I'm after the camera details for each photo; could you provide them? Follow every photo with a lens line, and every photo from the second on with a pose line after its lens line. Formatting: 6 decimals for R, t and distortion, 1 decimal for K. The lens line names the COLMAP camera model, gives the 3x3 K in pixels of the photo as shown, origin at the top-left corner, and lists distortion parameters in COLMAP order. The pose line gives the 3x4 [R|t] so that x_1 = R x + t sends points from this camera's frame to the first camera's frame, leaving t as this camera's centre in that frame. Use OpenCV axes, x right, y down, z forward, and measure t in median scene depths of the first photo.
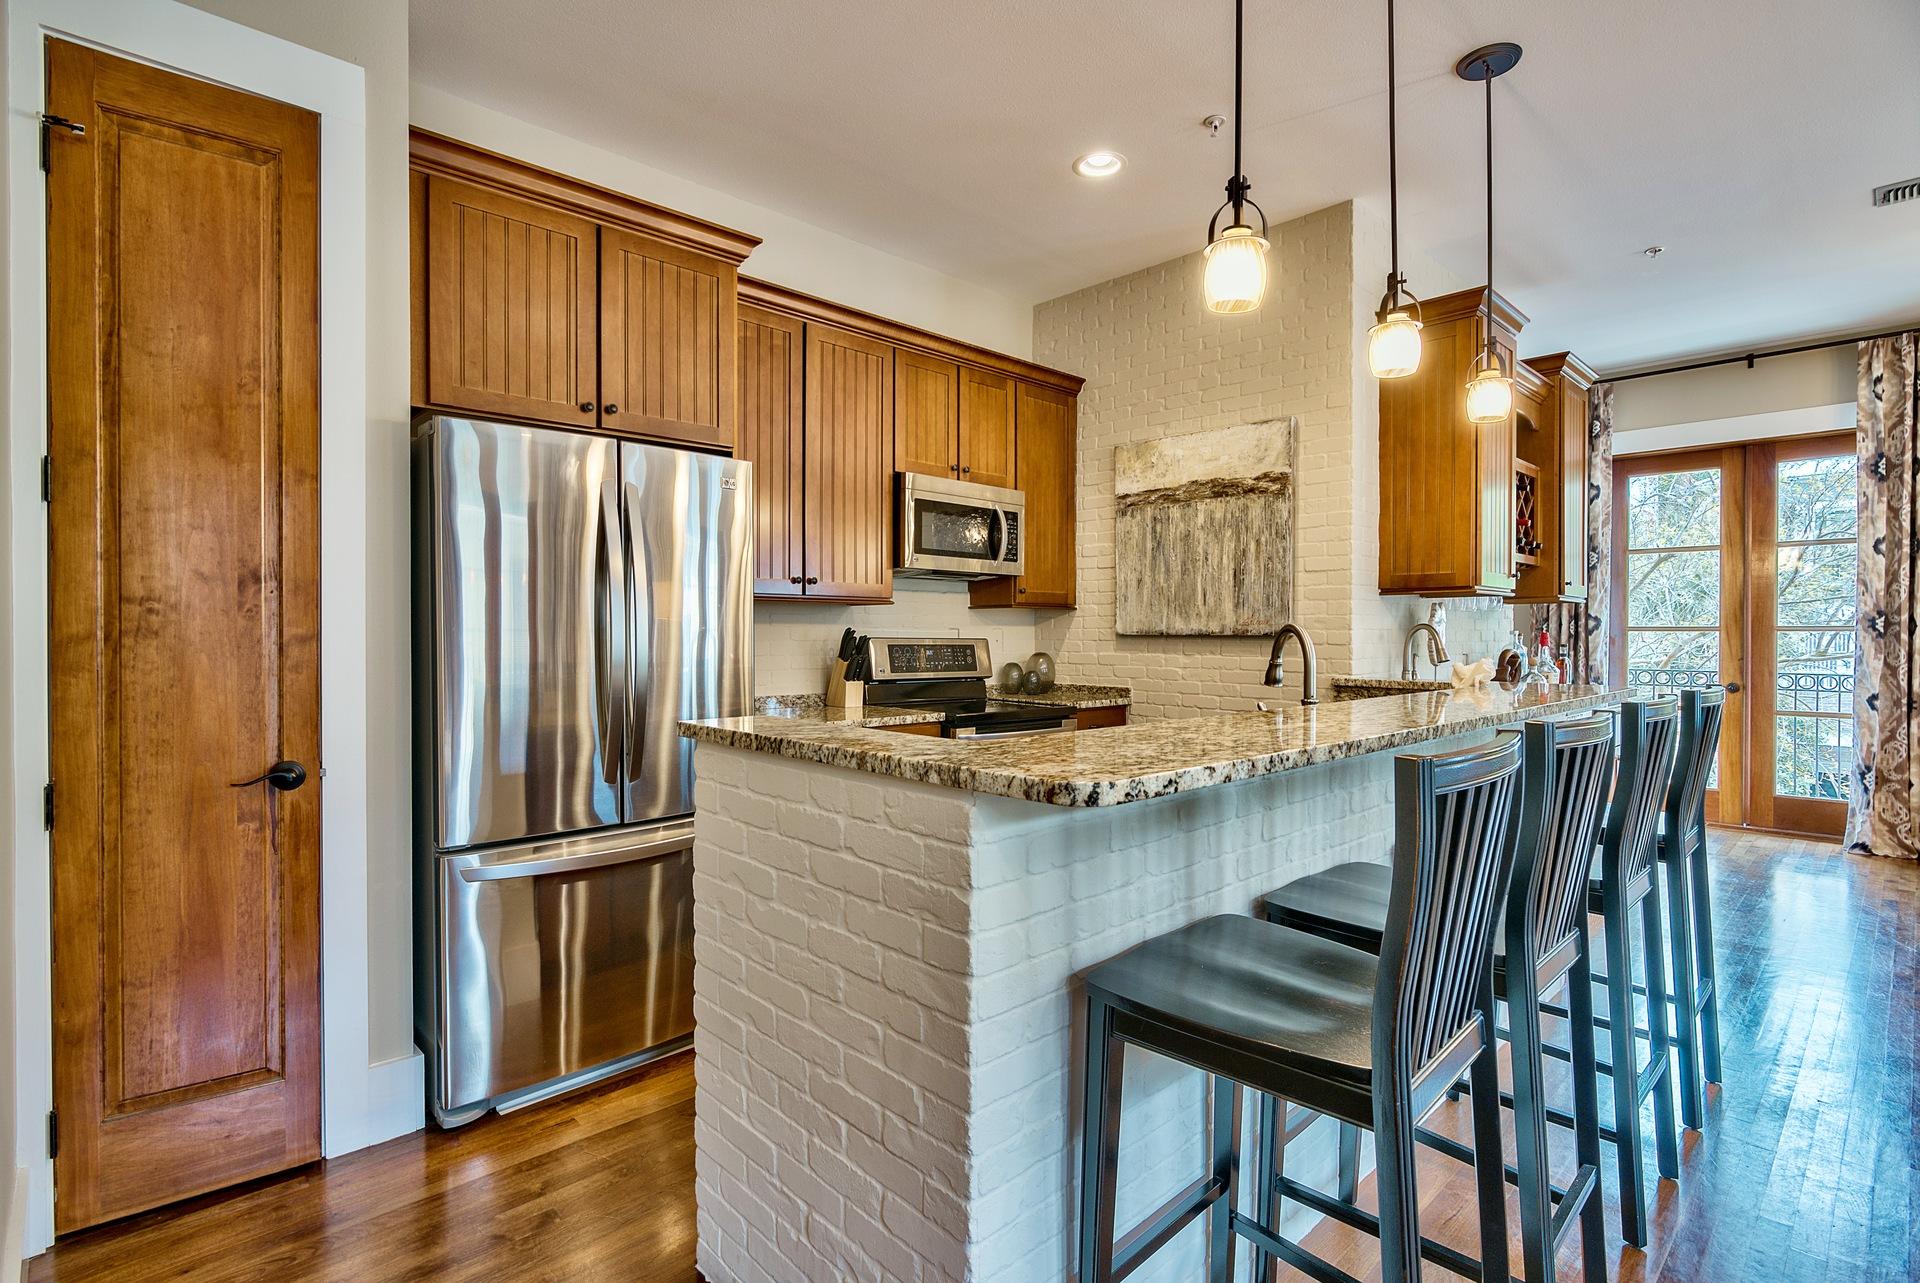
lens RADIAL K [[938.0, 0, 943.5], [0, 938.0, 644.9], [0, 0, 1]] dist [-0.000662, 0.000891]
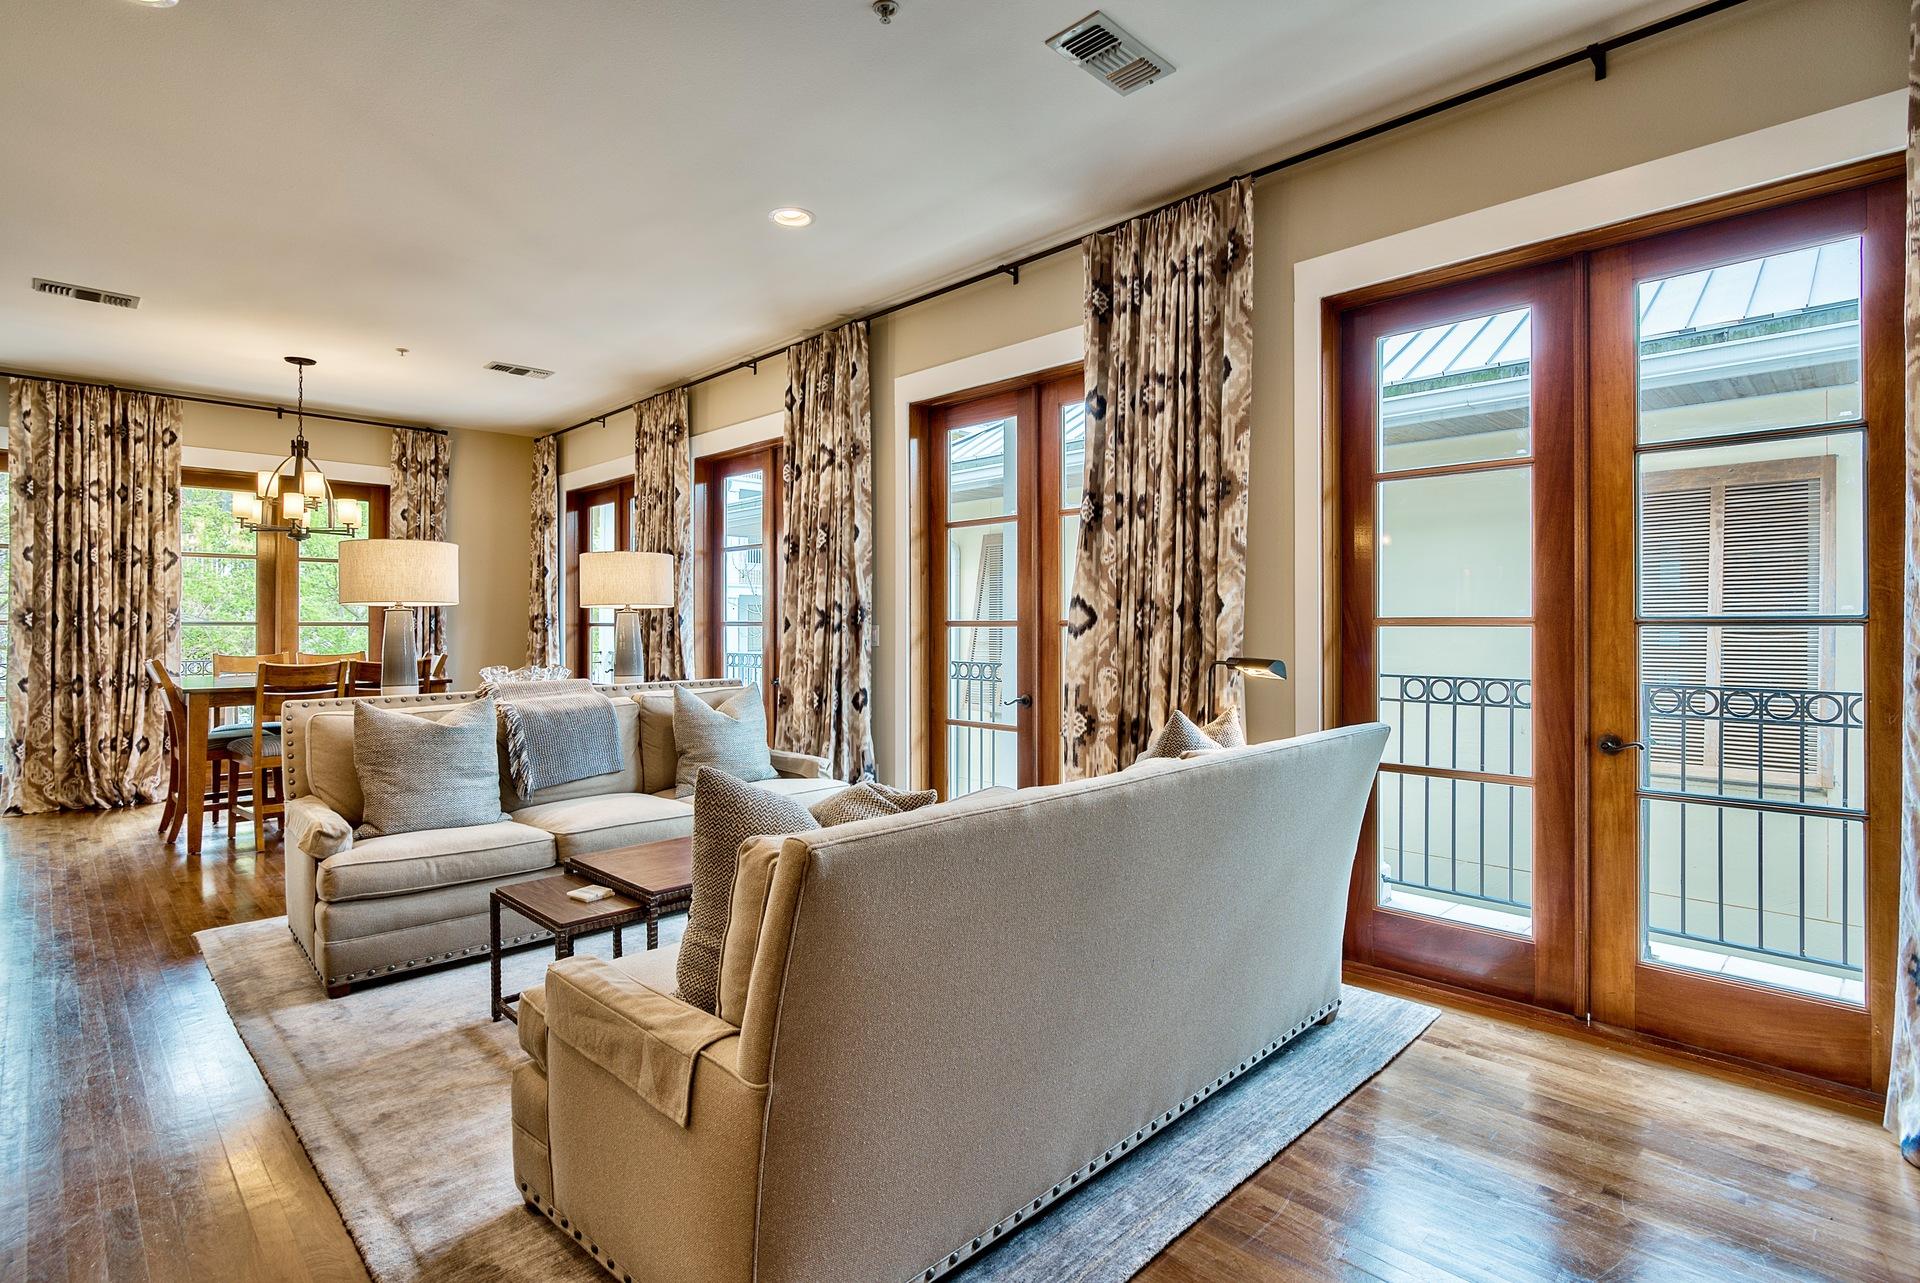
lens RADIAL K [[938.0, 0, 955.8], [0, 938.0, 617.6], [0, 0, 1]] dist [-0.000662, 0.000891]
pose [[-0.010959, 0.010609, 0.999884, -0.279037], [0.011669, 0.999877, -0.010481, 0.002618], [-0.999872, 0.011553, -0.011081, -0.221335]]
